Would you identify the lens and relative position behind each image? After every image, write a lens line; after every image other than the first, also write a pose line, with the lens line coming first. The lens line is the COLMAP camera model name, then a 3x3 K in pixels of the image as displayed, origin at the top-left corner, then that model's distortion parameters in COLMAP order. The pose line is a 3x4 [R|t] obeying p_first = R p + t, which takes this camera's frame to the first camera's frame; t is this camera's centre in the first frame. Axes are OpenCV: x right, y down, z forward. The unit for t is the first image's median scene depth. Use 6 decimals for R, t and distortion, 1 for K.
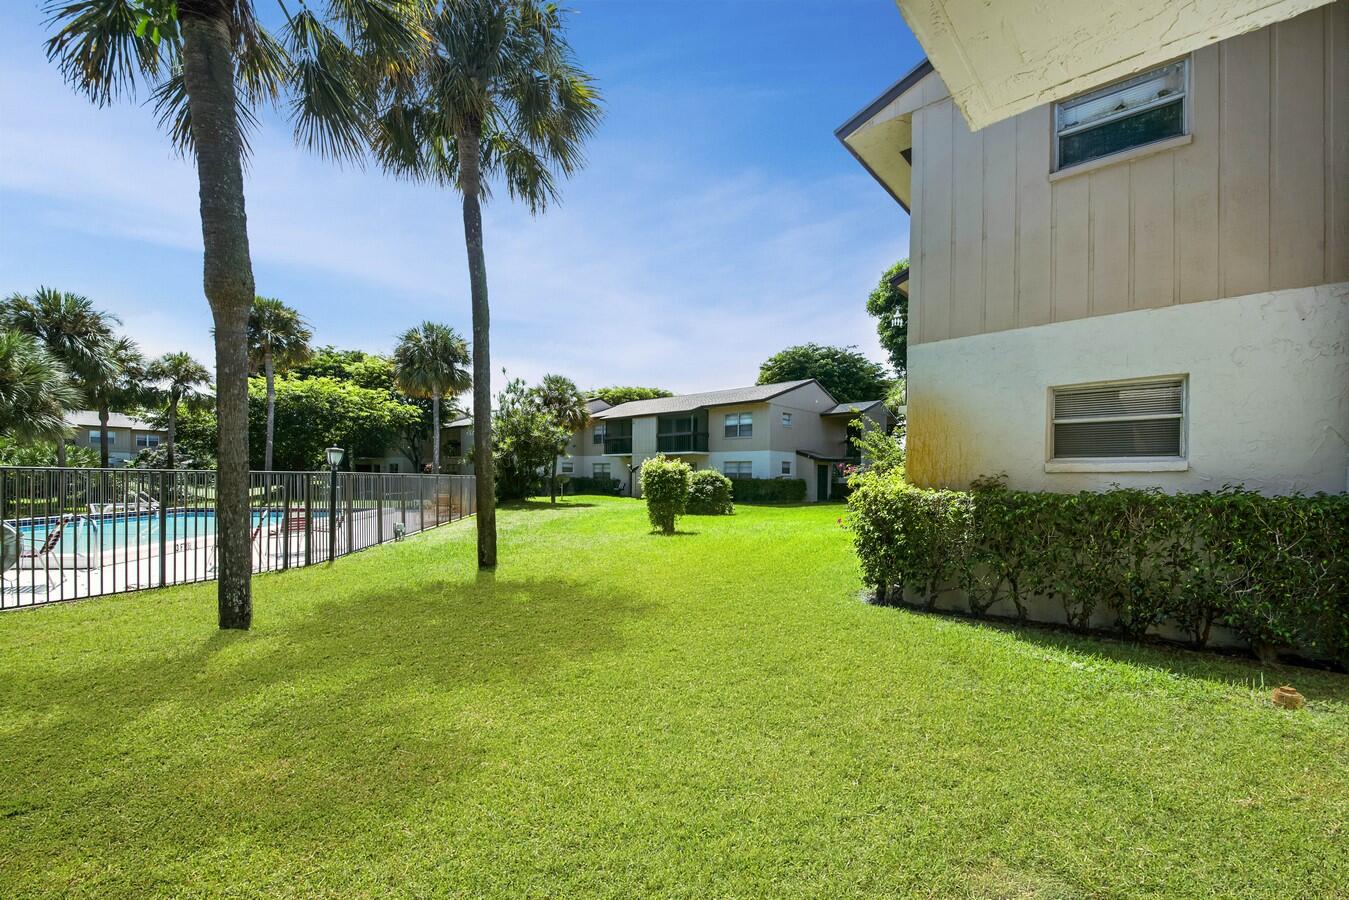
lens RADIAL K [[546.1, 0, 622.5], [0, 546.1, 479.7], [0, 0, 1]] dist [-0.001618, -0.000103]
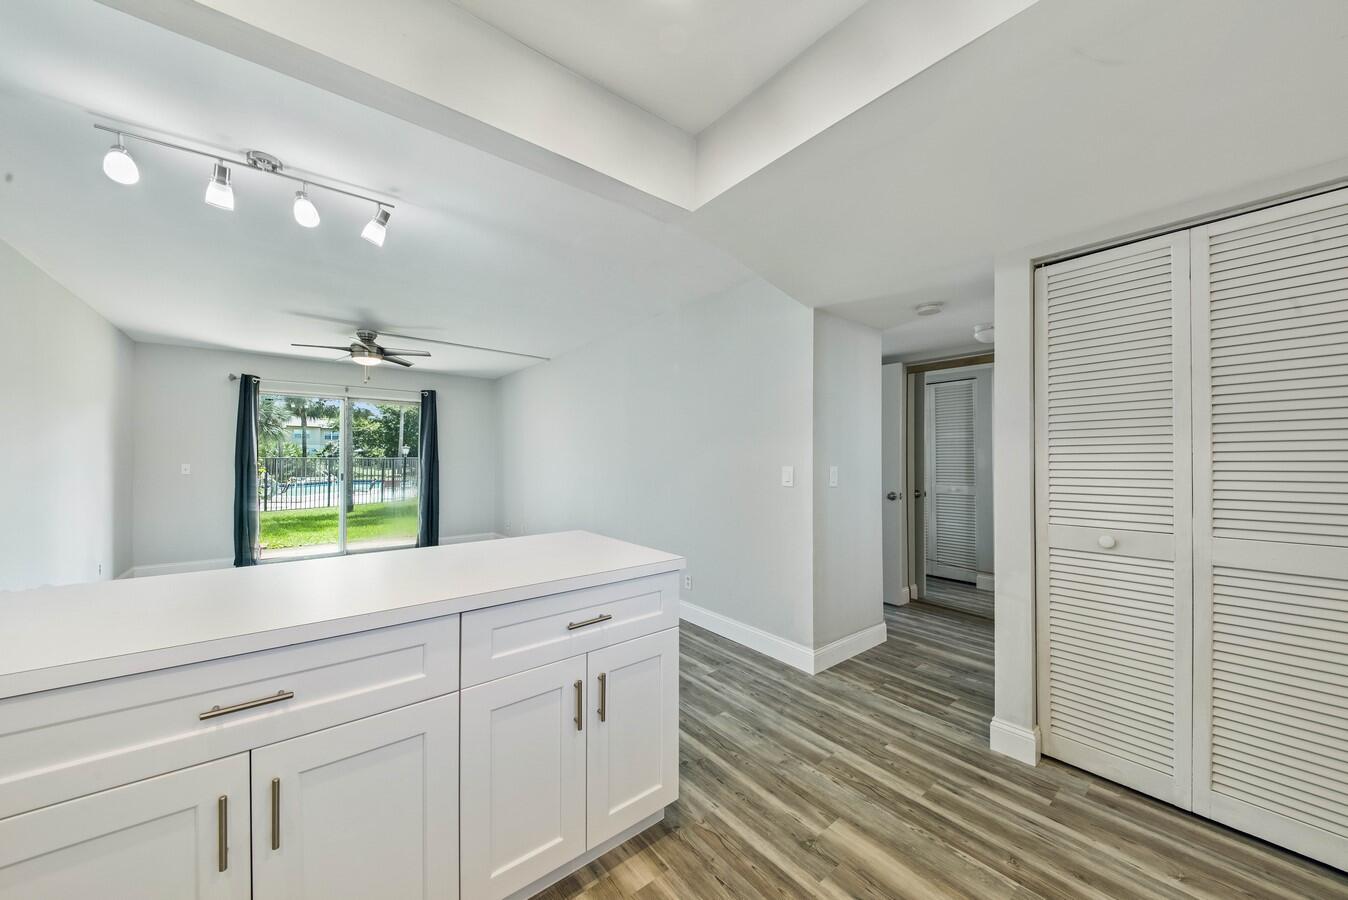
lens RADIAL K [[483.5, 0, 677.0], [0, 483.5, 453.4], [0, 0, 1]] dist [-0.014626, -0.000143]
pose [[0.995171, -0.005753, -0.097983, 0.281344], [0.003884, 0.999807, -0.019256, 0.002533], [0.098075, 0.018783, 0.995002, -0.296229]]
